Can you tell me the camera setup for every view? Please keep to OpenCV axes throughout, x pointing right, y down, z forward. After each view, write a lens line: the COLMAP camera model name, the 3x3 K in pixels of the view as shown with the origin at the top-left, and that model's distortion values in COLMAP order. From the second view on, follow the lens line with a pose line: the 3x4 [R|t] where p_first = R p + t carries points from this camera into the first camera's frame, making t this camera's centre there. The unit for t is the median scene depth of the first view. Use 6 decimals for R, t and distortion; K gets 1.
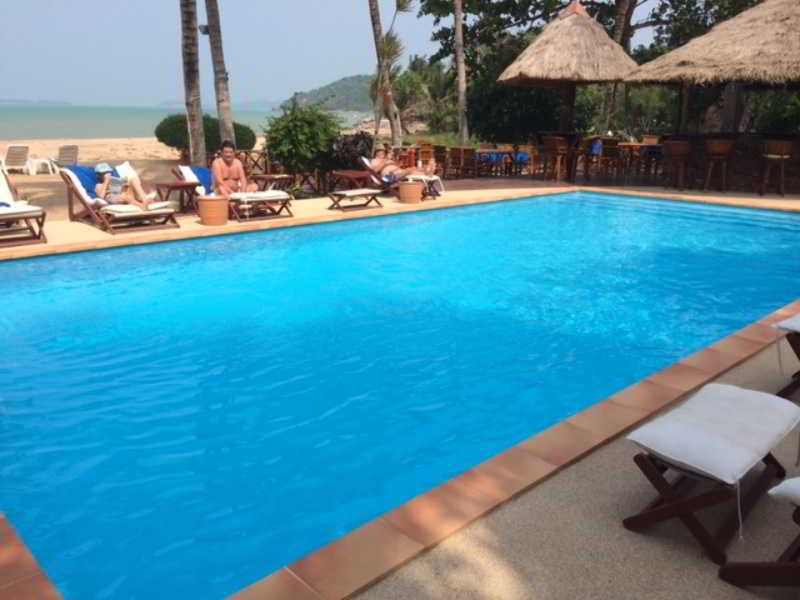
lens RADIAL K [[688.7, 0, 394.5], [0, 688.7, 304.3], [0, 0, 1]] dist [0.050366, -0.092399]
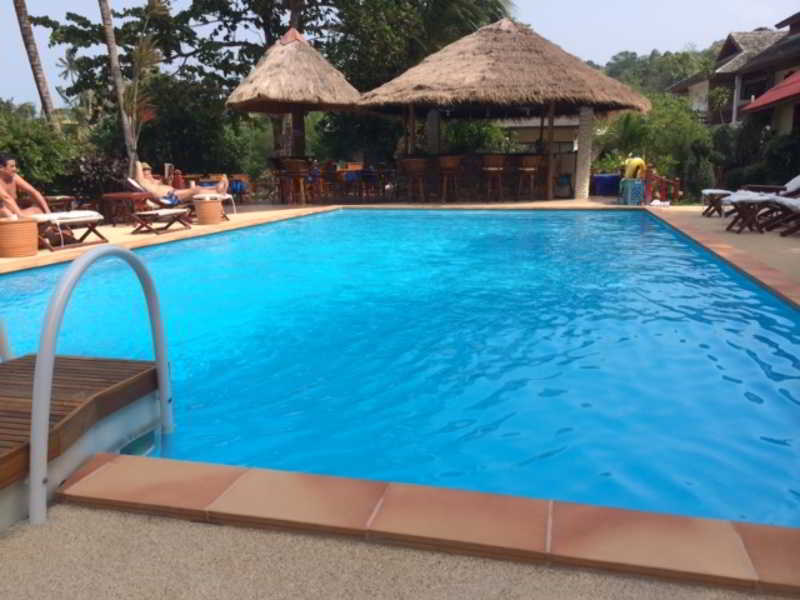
lens RADIAL K [[688.7, 0, 398.4], [0, 688.7, 299.1], [0, 0, 1]] dist [0.050366, -0.092399]
pose [[0.837960, -0.122224, 0.531868, -0.240032], [0.164047, 0.985937, -0.031886, 0.014928], [-0.520491, 0.113971, 0.846227, 0.124038]]
